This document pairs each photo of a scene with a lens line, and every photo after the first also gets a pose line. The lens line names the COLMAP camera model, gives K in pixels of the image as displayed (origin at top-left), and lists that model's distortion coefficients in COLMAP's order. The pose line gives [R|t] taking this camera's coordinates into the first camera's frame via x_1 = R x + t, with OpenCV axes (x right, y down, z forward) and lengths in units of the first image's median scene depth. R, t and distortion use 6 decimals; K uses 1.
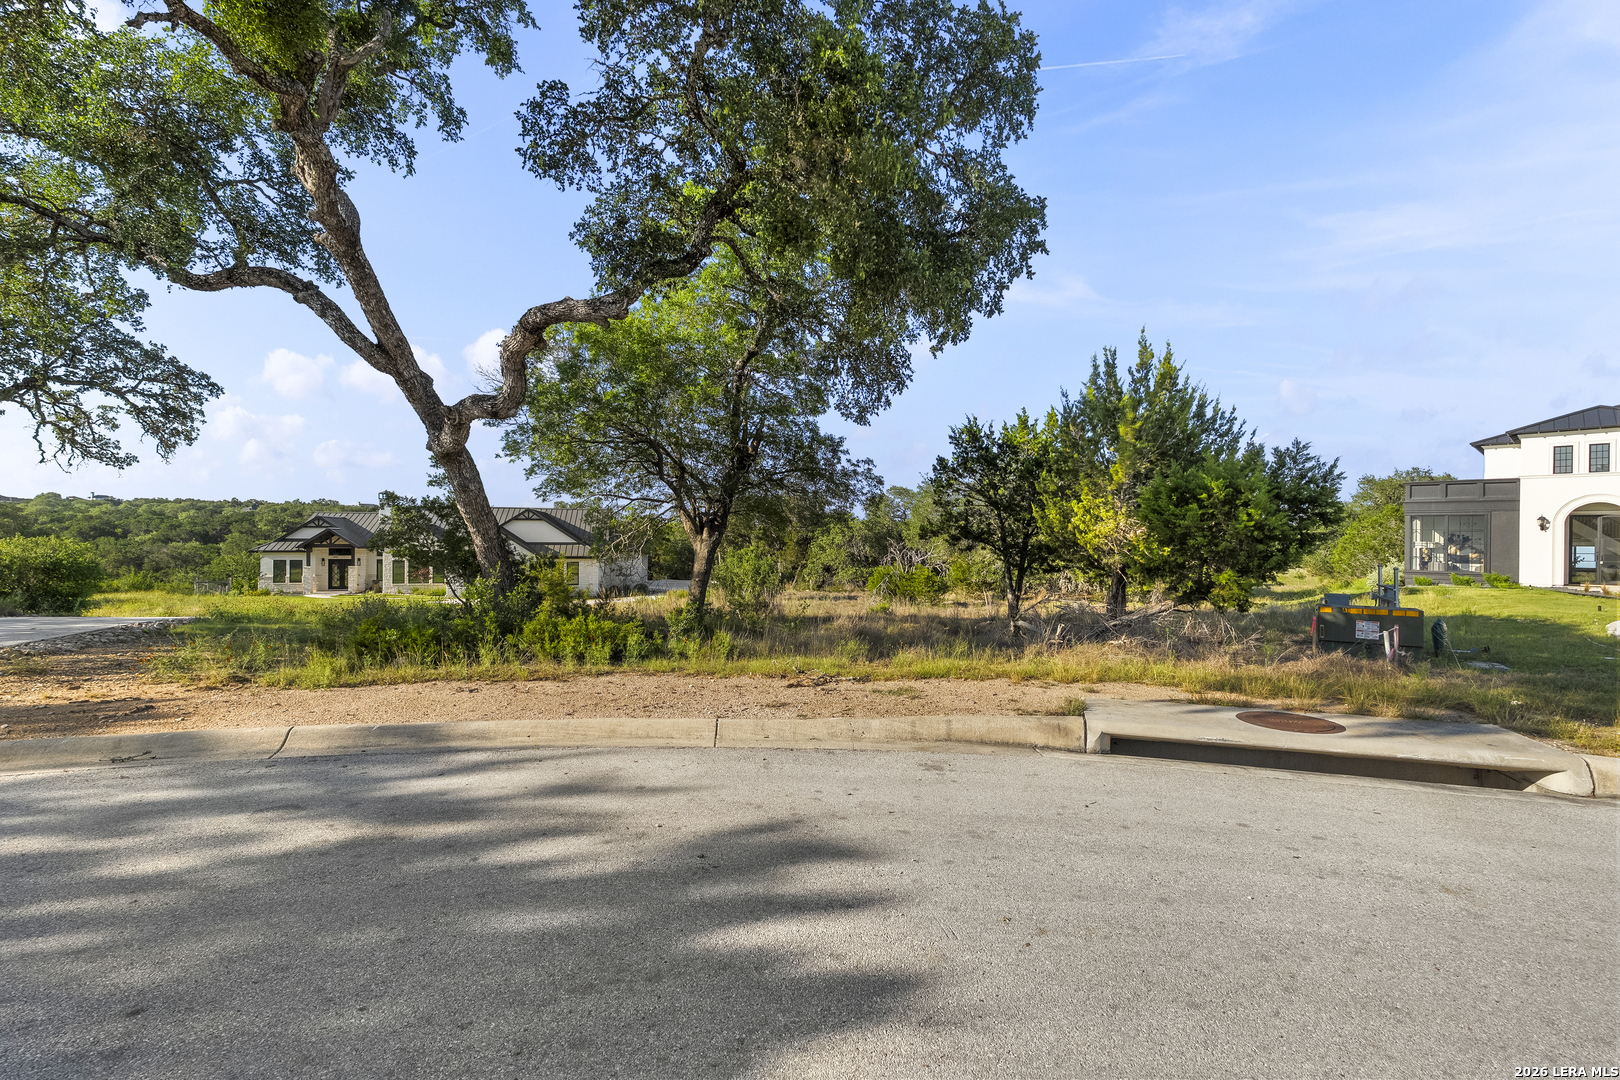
lens RADIAL K [[732.2, 0, 823.8], [0, 732.2, 539.9], [0, 0, 1]] dist [0.000255, 0.001130]
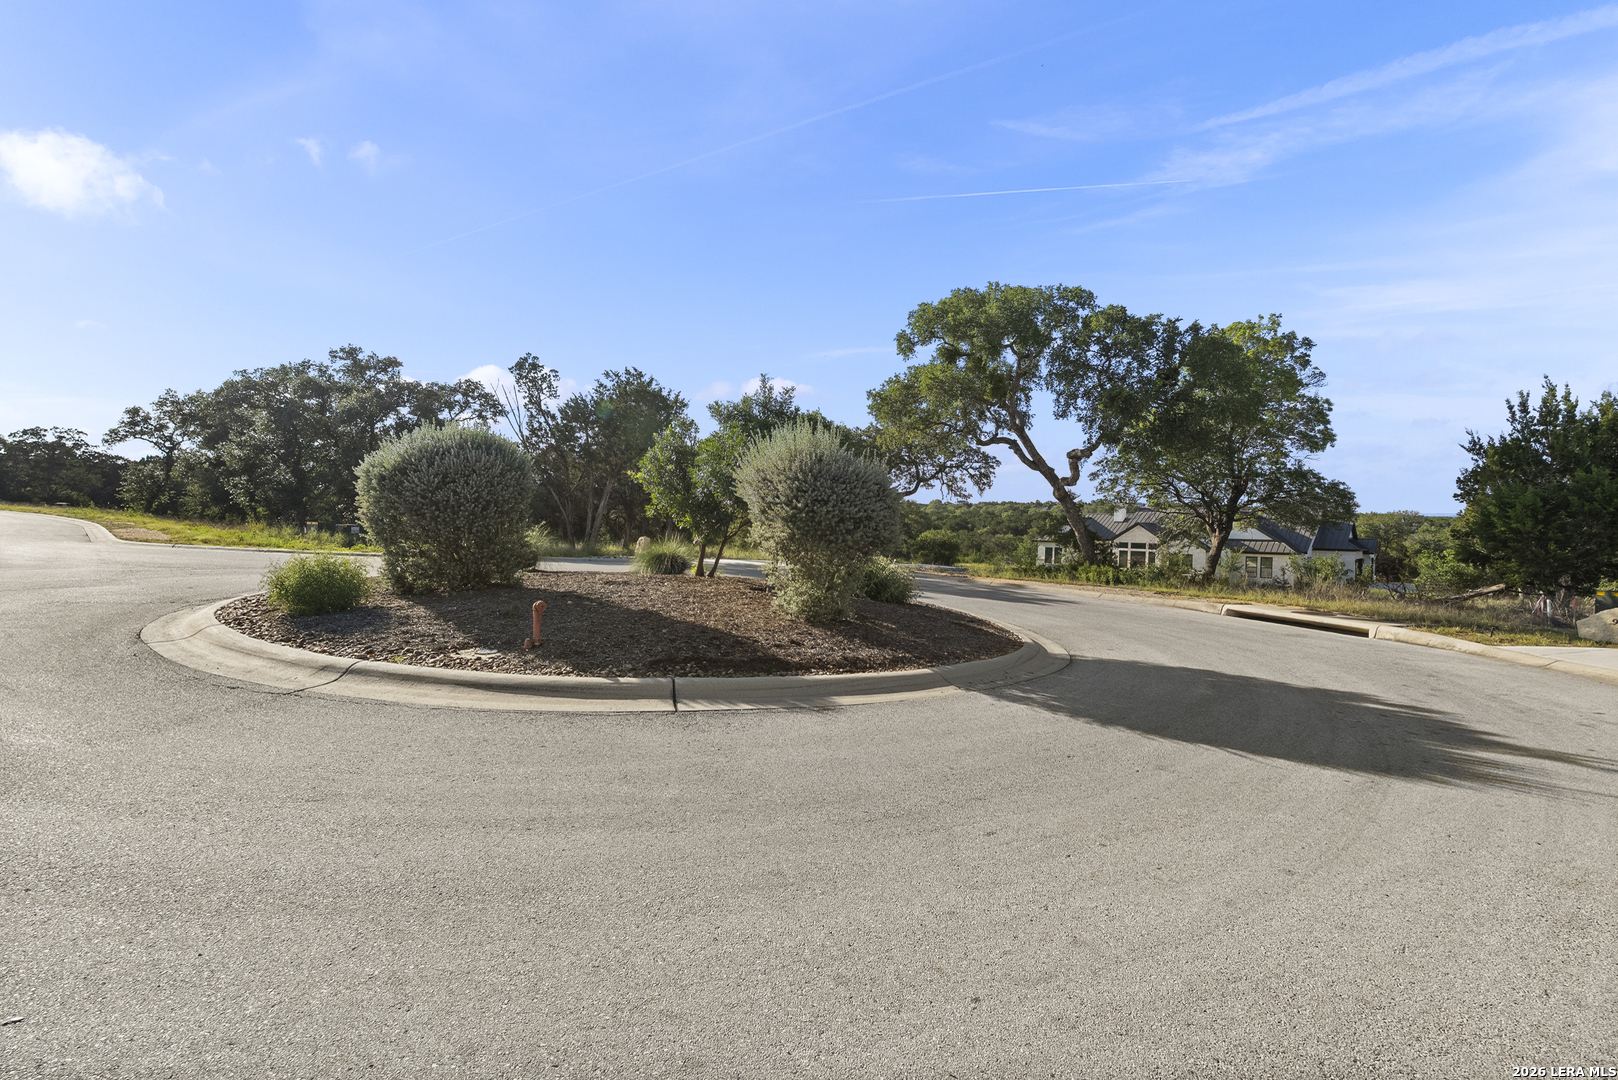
lens RADIAL K [[731.3, 0, 822.8], [0, 731.3, 539.9], [0, 0, 1]] dist [0.000255, 0.001130]
pose [[0.569171, 0.021334, -0.821942, 0.692789], [-0.017003, 0.999755, 0.014175, 0.000952], [0.822043, 0.005907, 0.569395, -0.694251]]
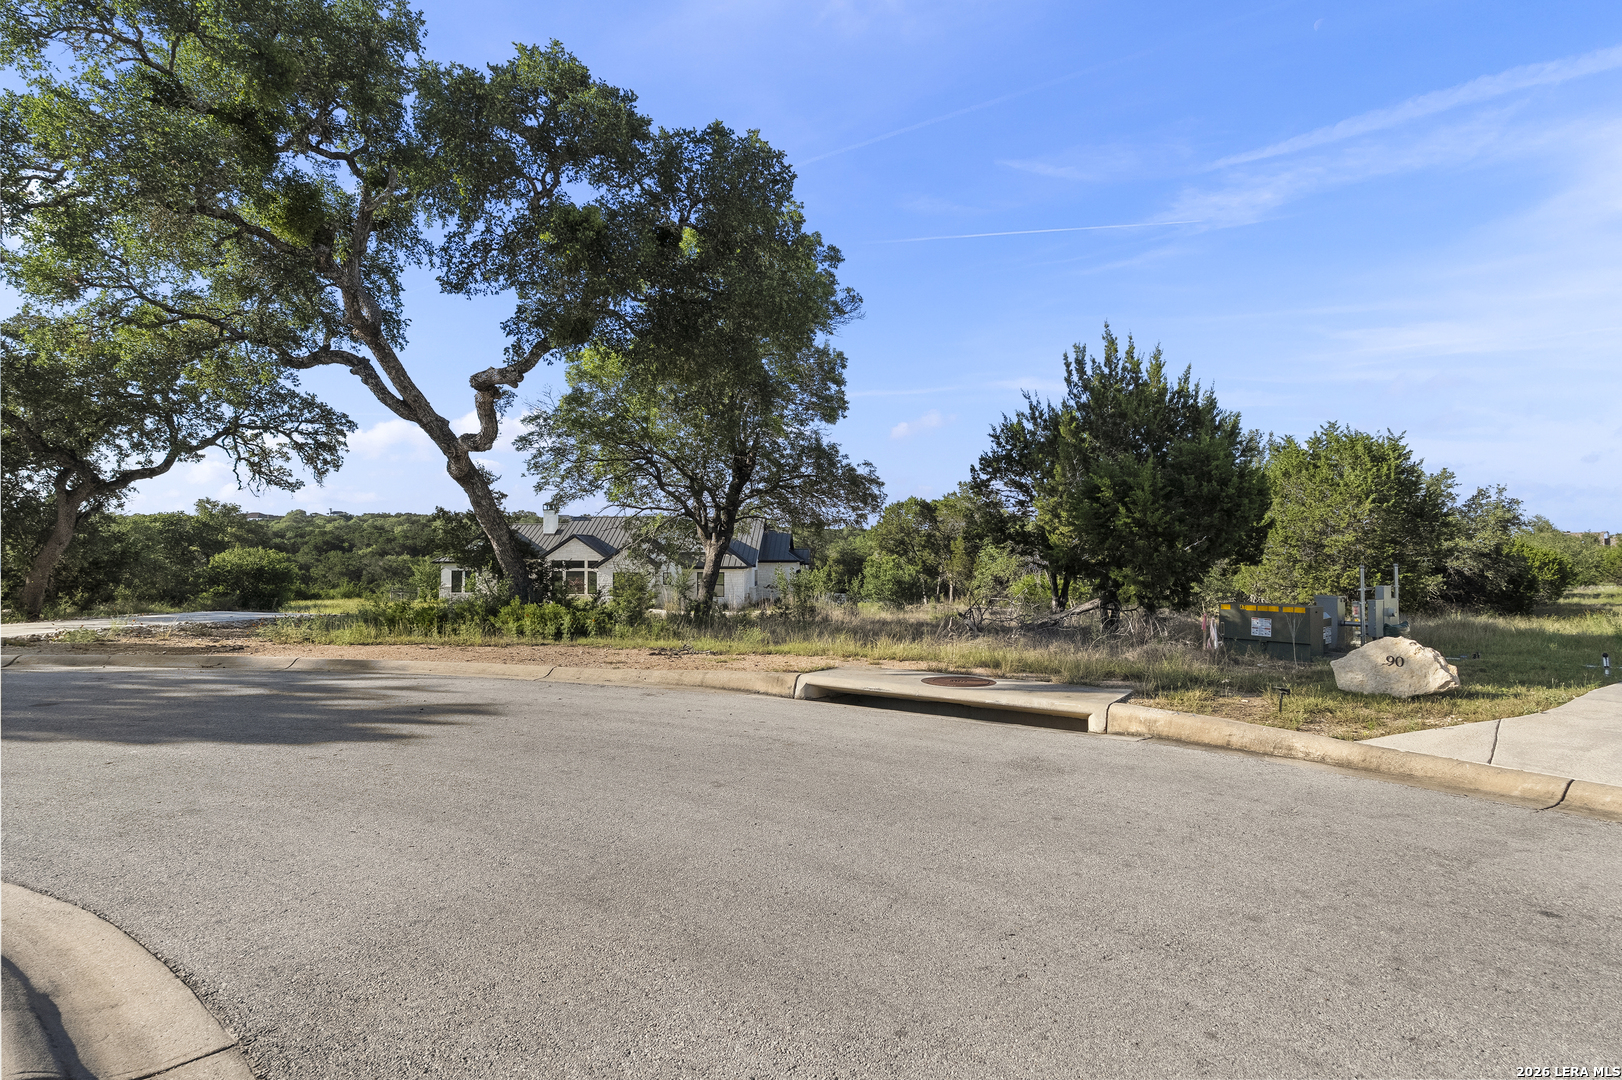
lens RADIAL K [[866.7, 0, 819.1], [0, 866.7, 532.7], [0, 0, 1]] dist [-0.001059, -0.000239]
pose [[0.962926, -0.013567, -0.269423, 0.325930], [0.008479, 0.999763, -0.020040, 0.010189], [0.269631, 0.017013, 0.962813, -0.192489]]
